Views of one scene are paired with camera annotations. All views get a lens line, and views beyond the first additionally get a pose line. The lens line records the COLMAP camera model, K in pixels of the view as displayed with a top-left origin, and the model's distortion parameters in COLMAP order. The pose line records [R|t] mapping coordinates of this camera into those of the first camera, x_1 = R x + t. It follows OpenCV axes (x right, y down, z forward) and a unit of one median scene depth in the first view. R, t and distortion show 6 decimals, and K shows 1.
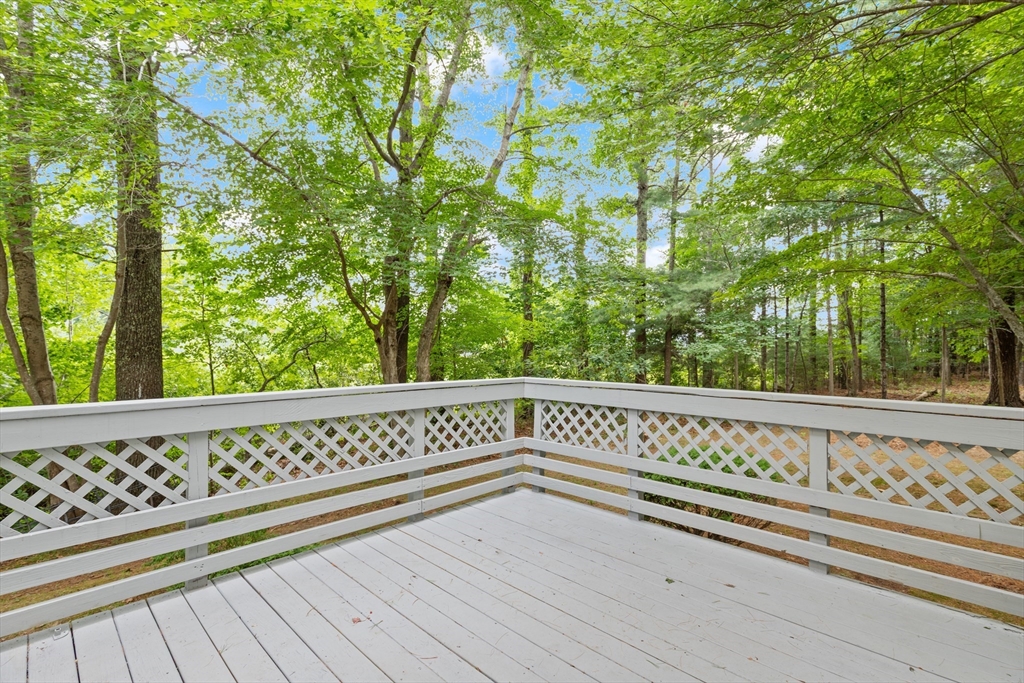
lens RADIAL K [[470.3, 0, 516.3], [0, 470.3, 339.7], [0, 0, 1]] dist [-0.000090, -0.001144]
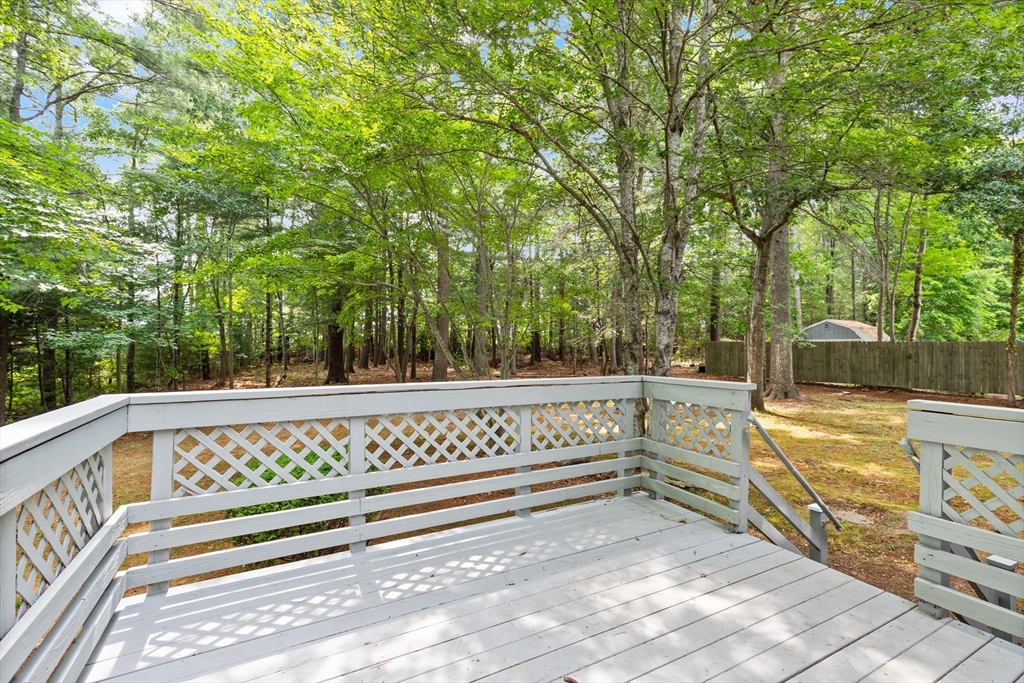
lens RADIAL K [[470.3, 0, 516.3], [0, 470.3, 339.7], [0, 0, 1]] dist [-0.000090, -0.001144]
pose [[0.301159, 0.002622, 0.953570, -0.441514], [-0.015463, 0.999878, 0.002134, 0.008887], [-0.953449, -0.015388, 0.301163, 0.487130]]
